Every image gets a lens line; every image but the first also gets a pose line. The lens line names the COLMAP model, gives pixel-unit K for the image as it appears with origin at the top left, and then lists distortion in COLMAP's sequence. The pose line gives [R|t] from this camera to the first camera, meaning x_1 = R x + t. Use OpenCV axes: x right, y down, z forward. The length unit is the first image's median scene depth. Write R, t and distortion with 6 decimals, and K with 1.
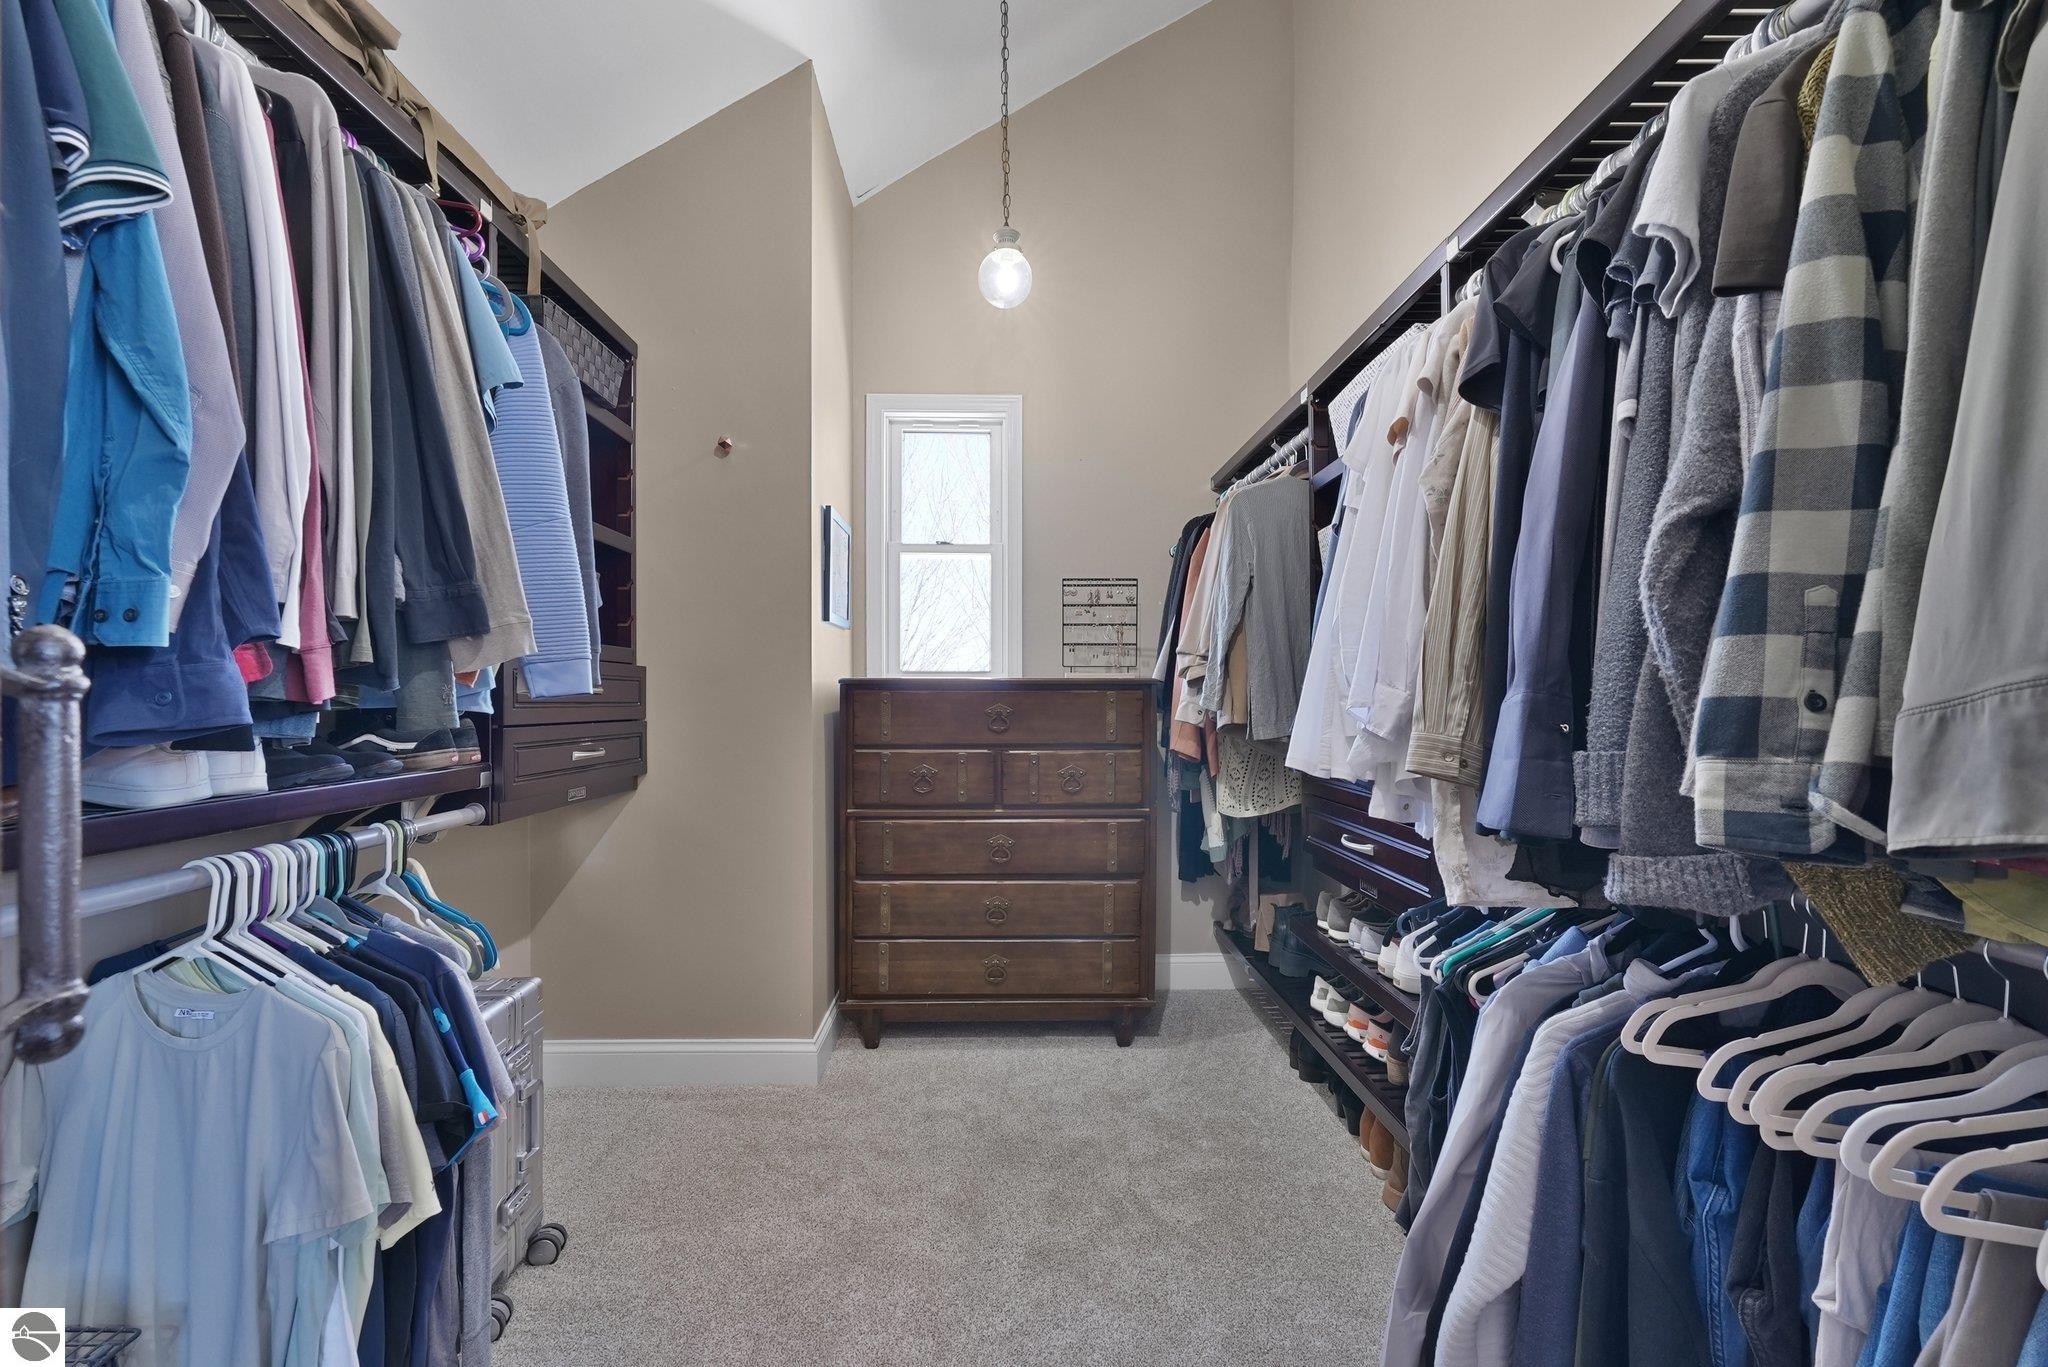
lens RADIAL K [[832.8, 0, 1028.8], [0, 832.8, 687.7], [0, 0, 1]] dist [0.003439, 0.000304]
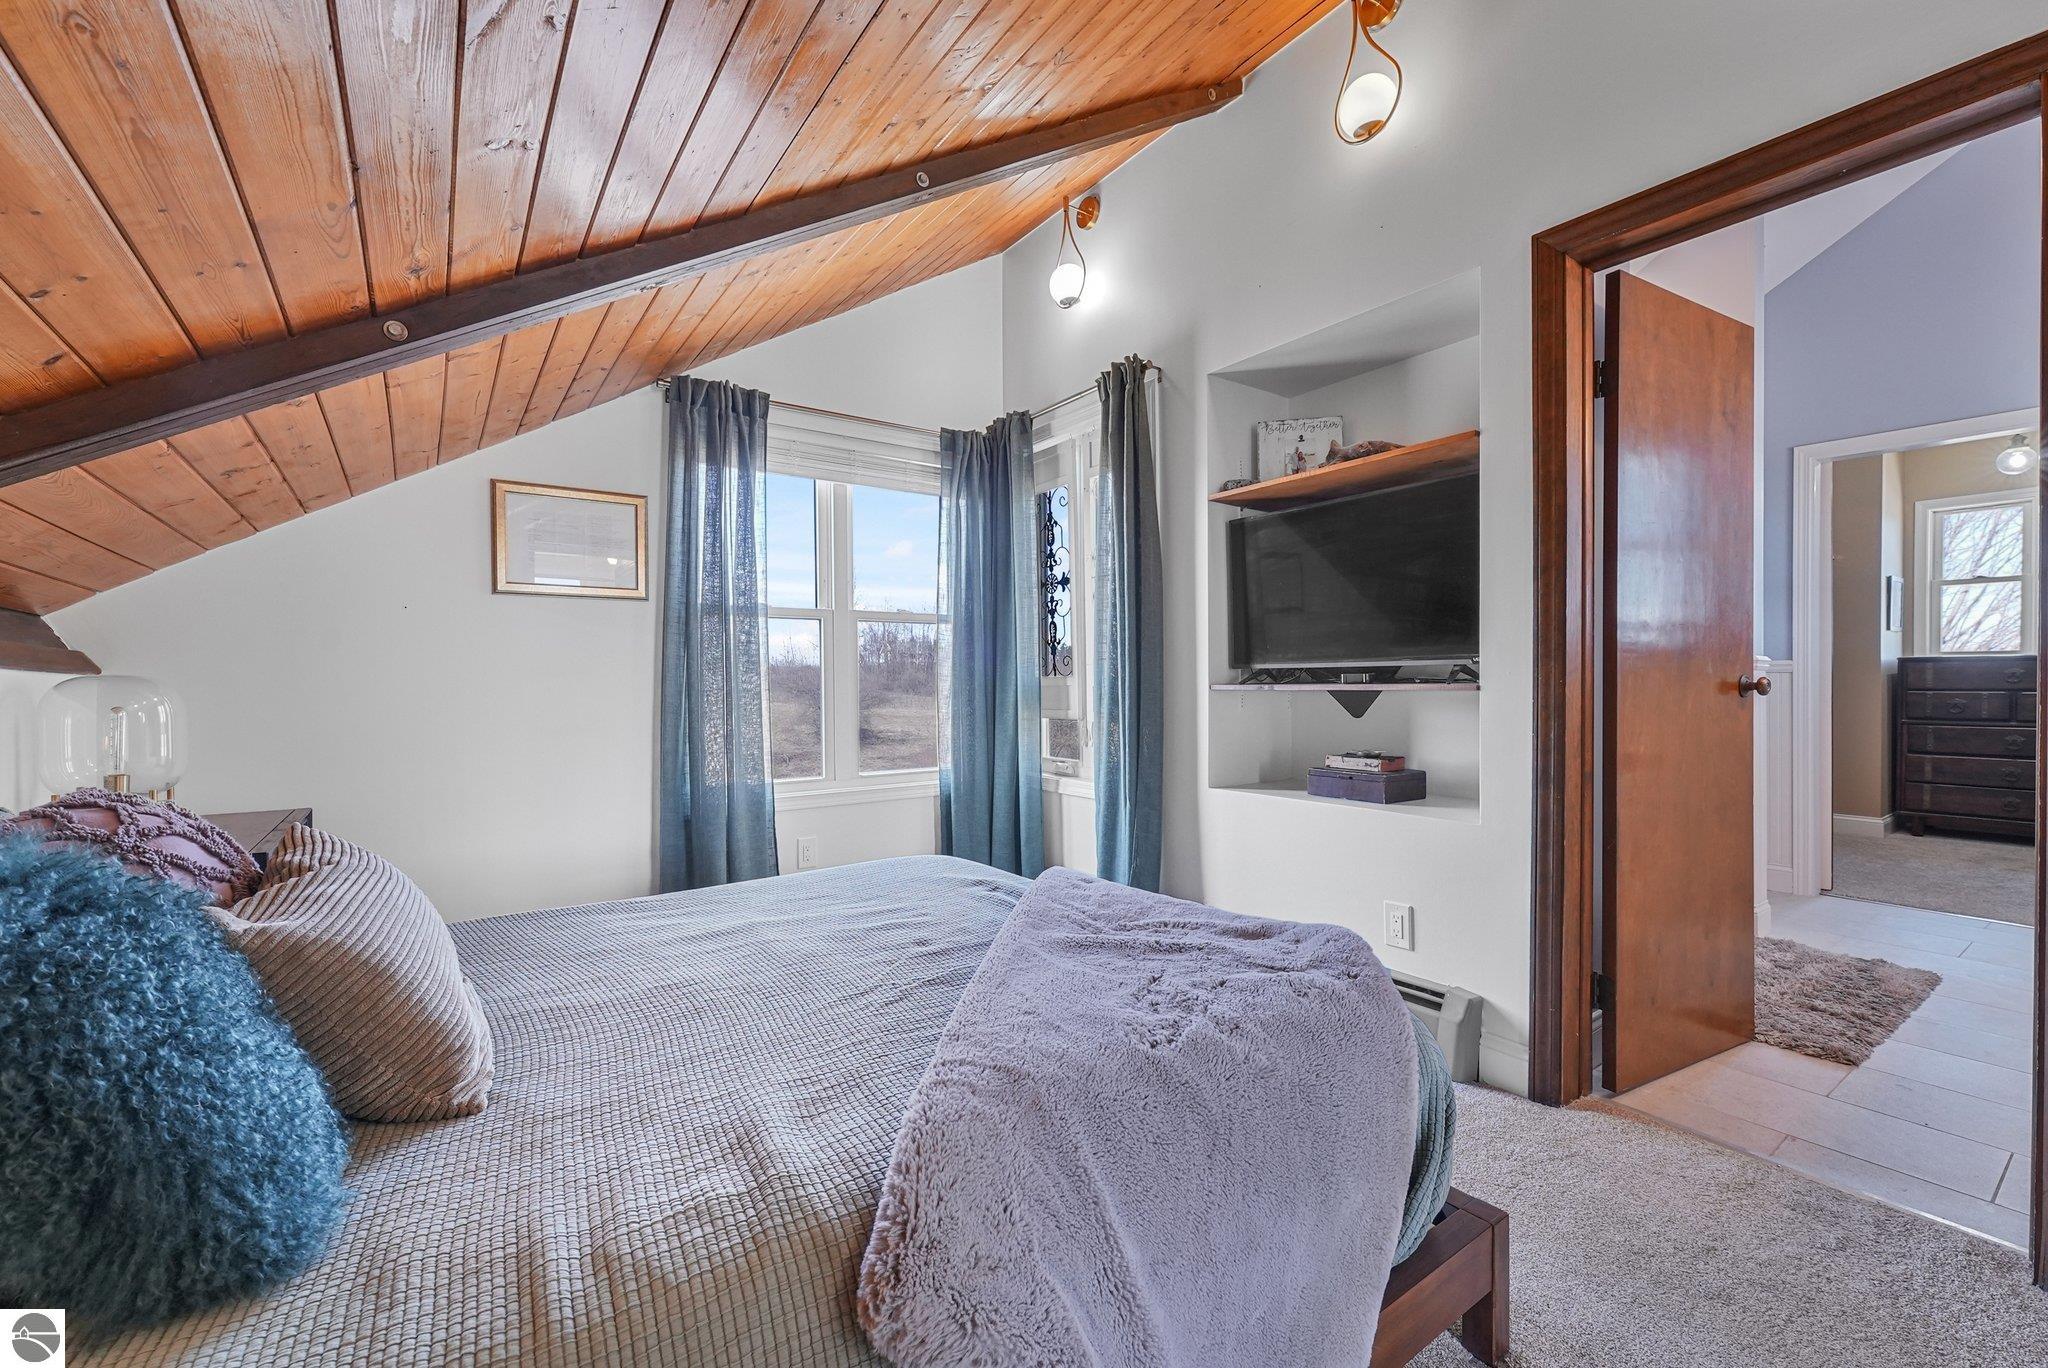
lens RADIAL K [[832.8, 0, 1020.4], [0, 832.8, 696.4], [0, 0, 1]] dist [0.003439, 0.000304]
pose [[0.539154, 0.011131, -0.842134, 0.357109], [0.012346, 0.999701, 0.021117, 0.015259], [0.842117, -0.021782, 0.538855, -1.995021]]
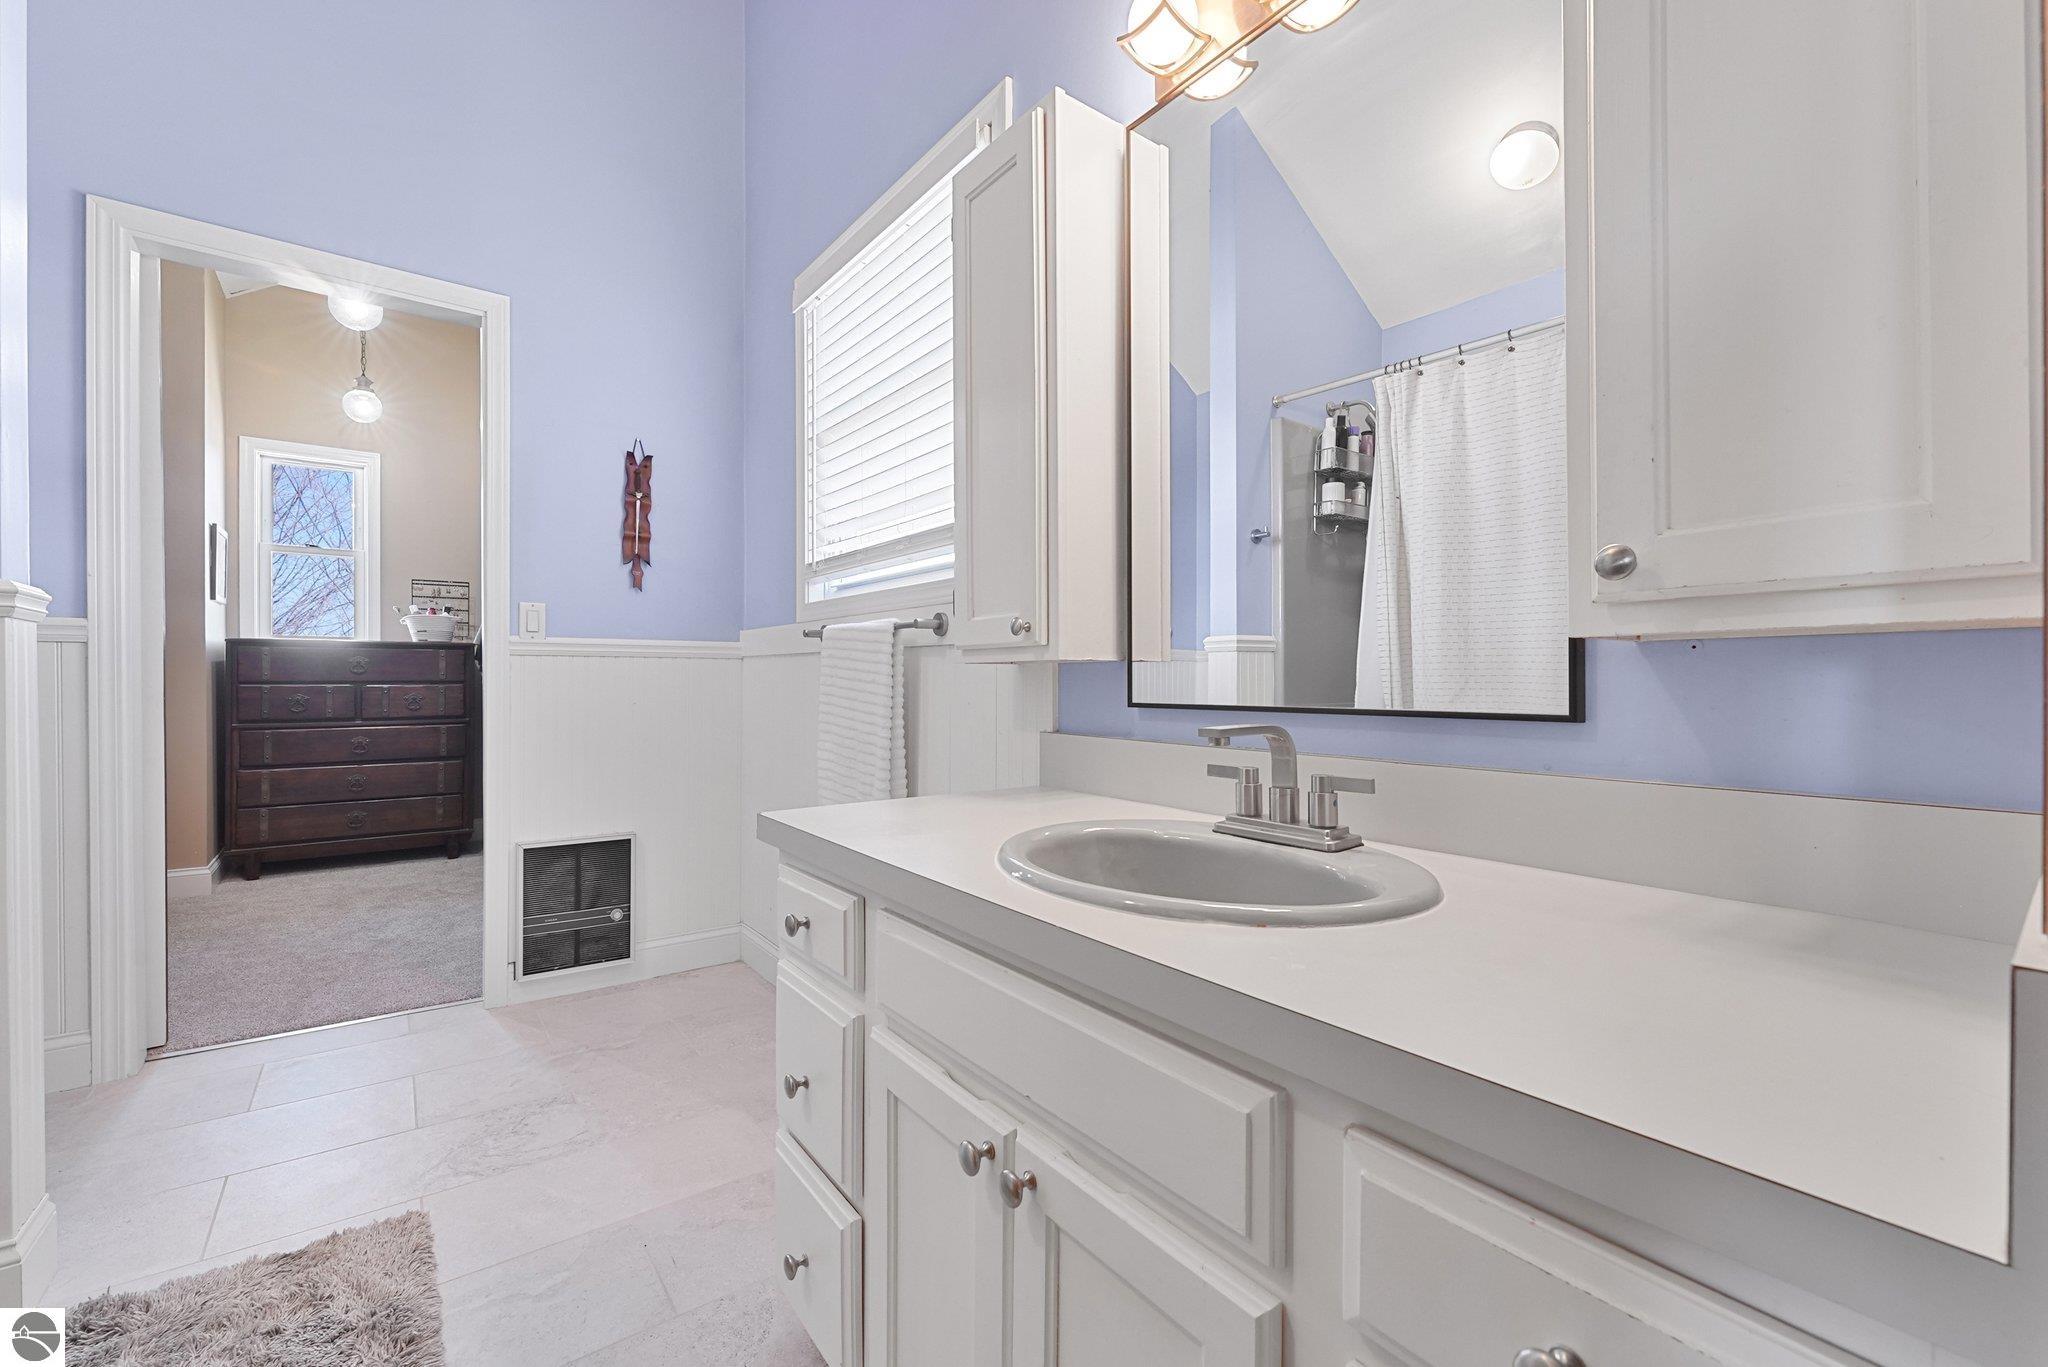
lens RADIAL K [[832.8, 0, 1013.1], [0, 832.8, 677.9], [0, 0, 1]] dist [0.003439, 0.000304]
pose [[0.820115, 0.000489, 0.572199, 0.079623], [-0.005761, 0.999956, 0.007403, 0.042070], [-0.572170, -0.009368, 0.820081, -1.070134]]
